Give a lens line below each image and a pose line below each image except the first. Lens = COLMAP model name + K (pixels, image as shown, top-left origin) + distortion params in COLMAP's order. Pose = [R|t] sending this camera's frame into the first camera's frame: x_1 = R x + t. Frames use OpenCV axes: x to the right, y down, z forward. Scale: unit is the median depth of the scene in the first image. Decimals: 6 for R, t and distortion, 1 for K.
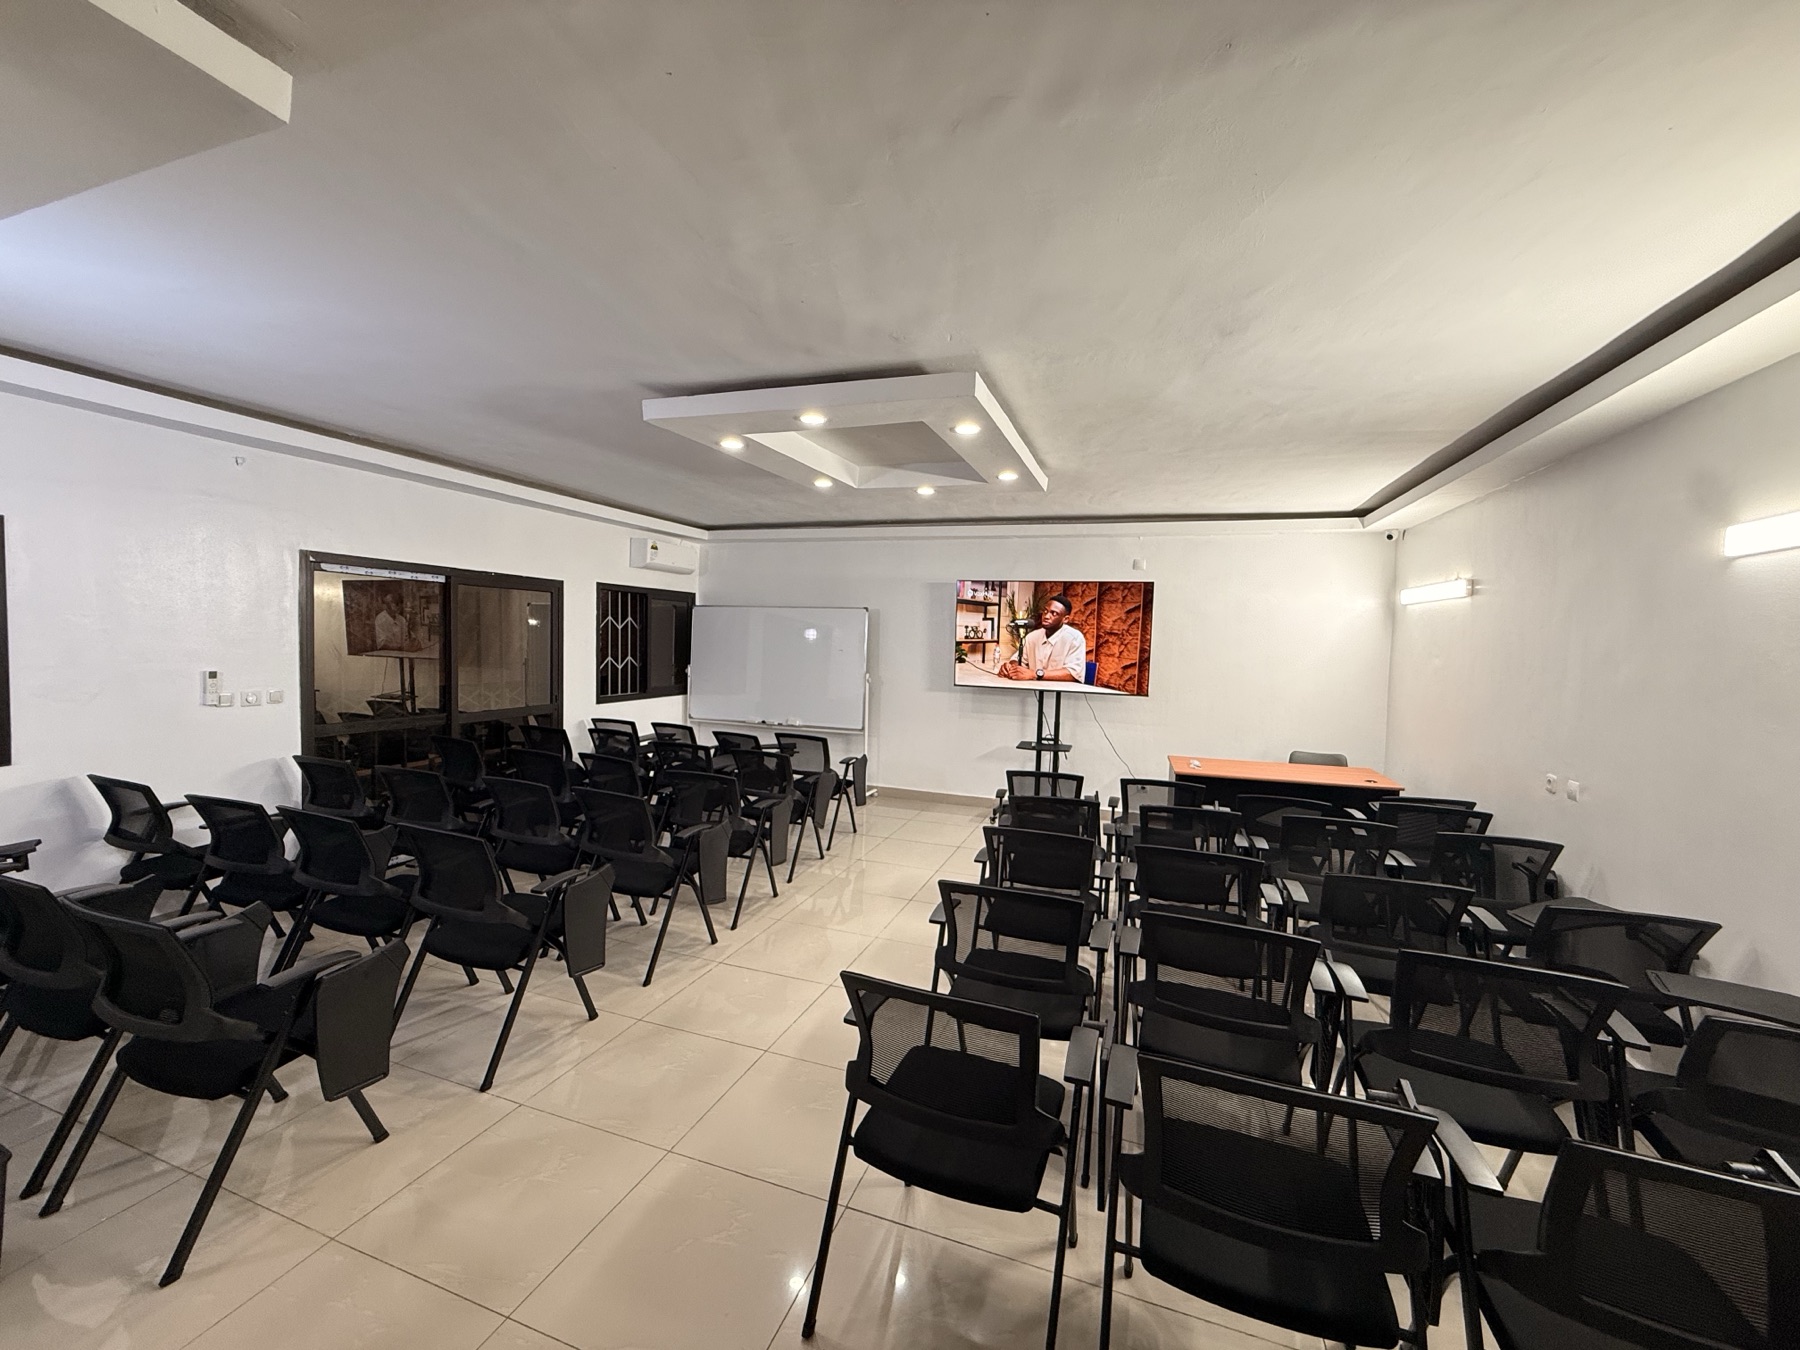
lens RADIAL K [[719.1, 0, 902.1], [0, 719.1, 663.6], [0, 0, 1]] dist [-0.002979, 0.000025]
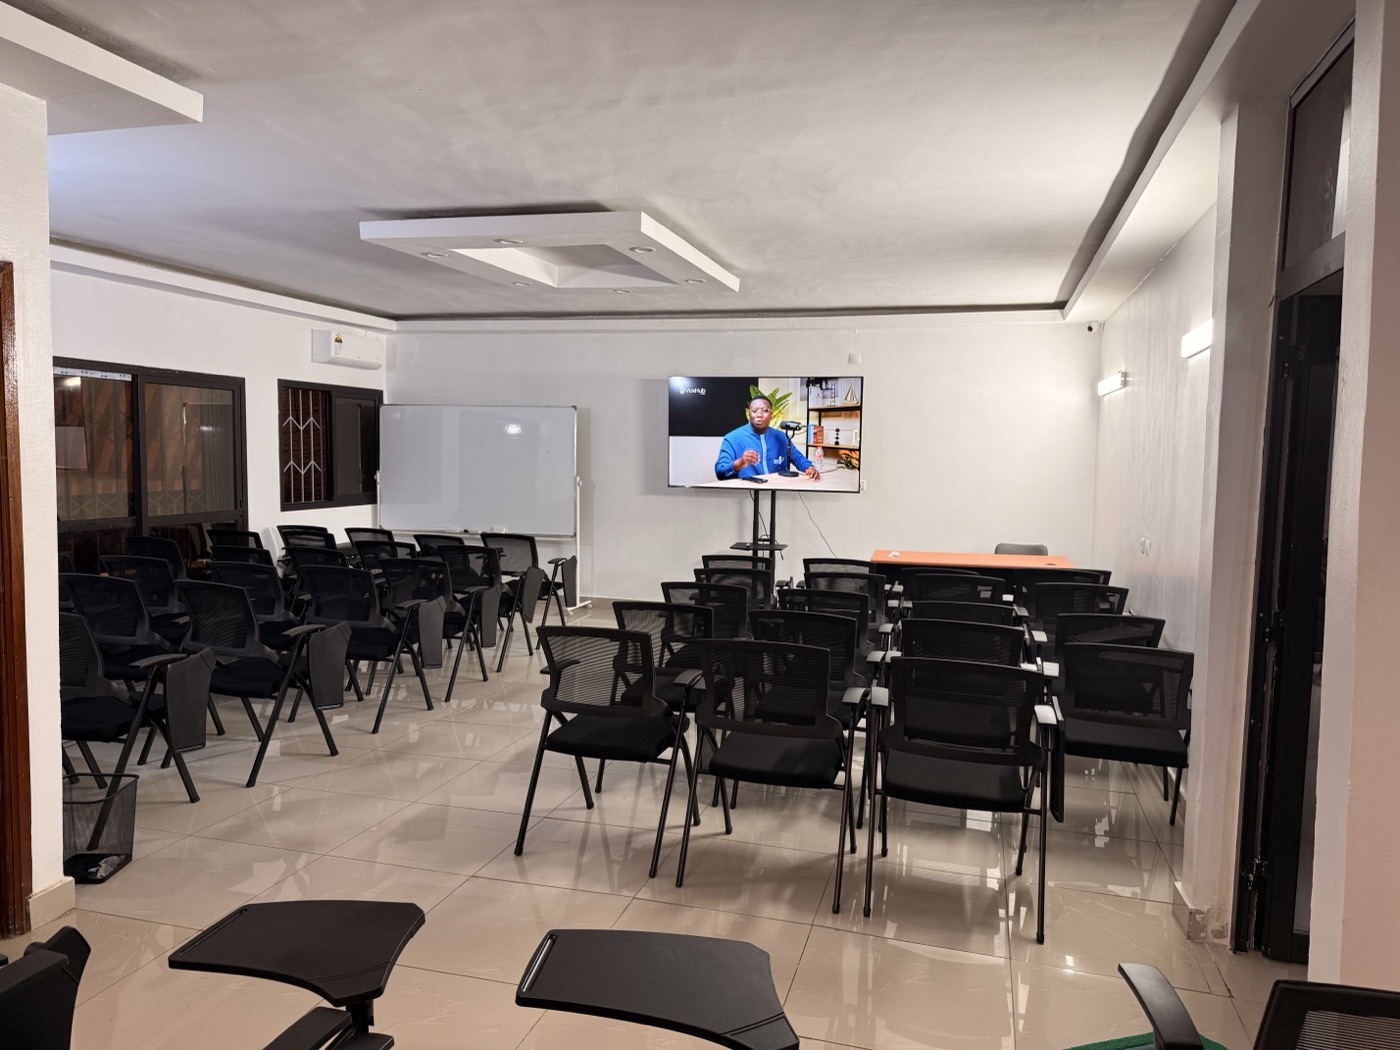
lens RADIAL K [[974.8, 0, 710.8], [0, 974.8, 527.8], [0, 0, 1]] dist [0.047220, -0.017291]
pose [[0.997544, -0.017586, 0.067793, 0.045326], [0.014538, 0.998873, 0.045187, 0.031689], [-0.068511, -0.044090, 0.996676, -0.338885]]
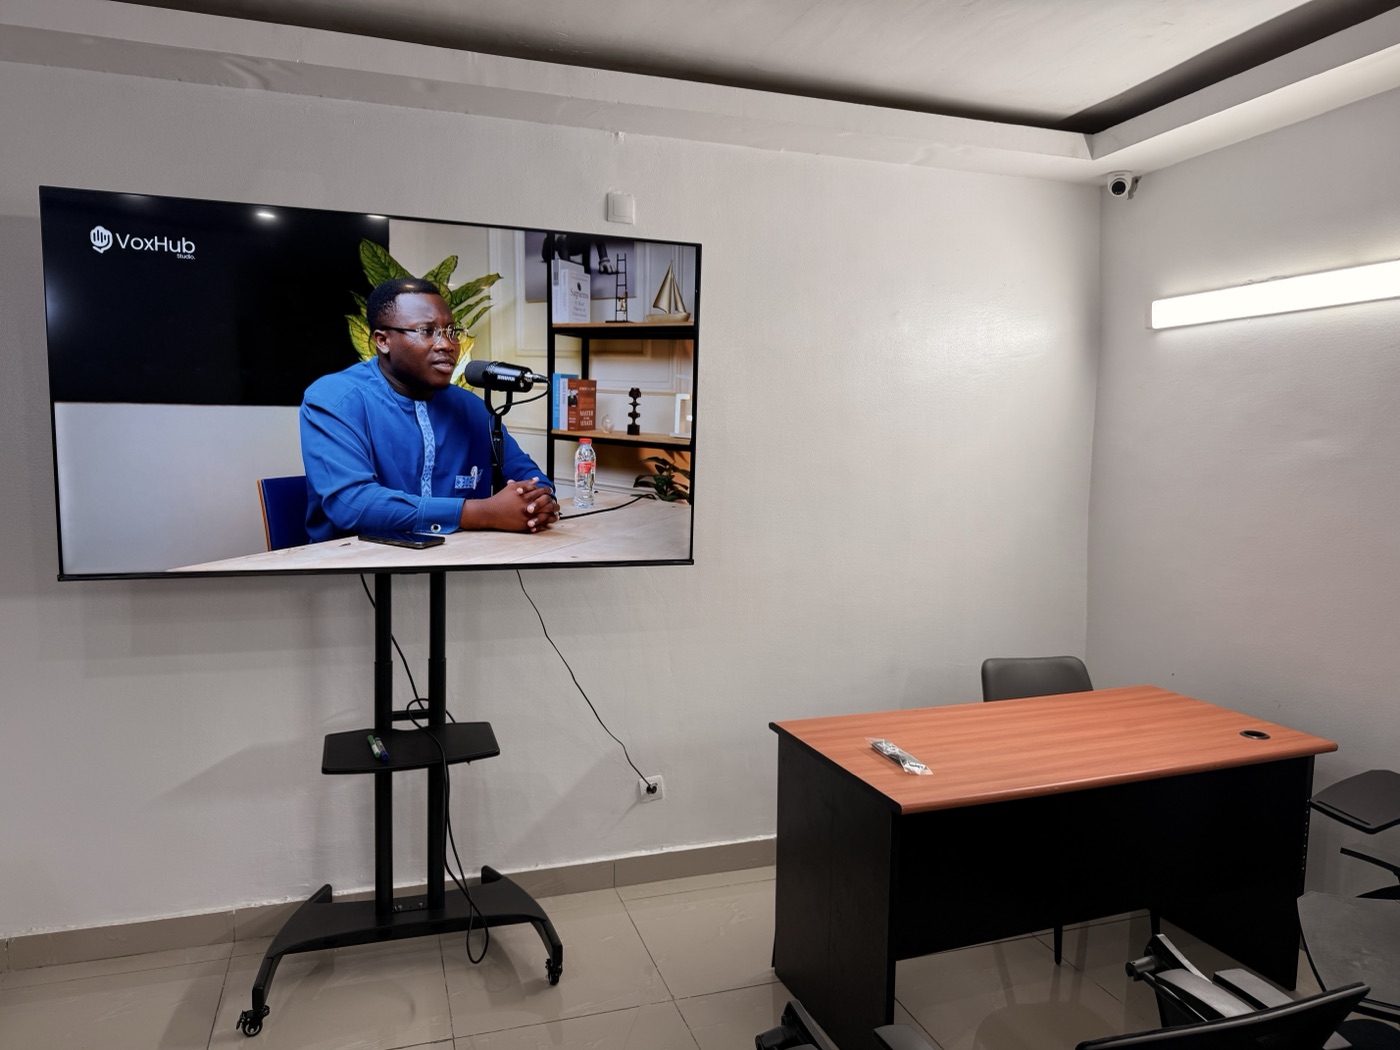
lens RADIAL K [[974.8, 0, 703.7], [0, 974.8, 534.7], [0, 0, 1]] dist [0.047220, -0.017291]
pose [[0.777903, -0.075057, 0.623886, 0.036264], [0.036295, 0.996550, 0.074635, -0.005240], [-0.627336, -0.035414, 0.777943, 0.621443]]
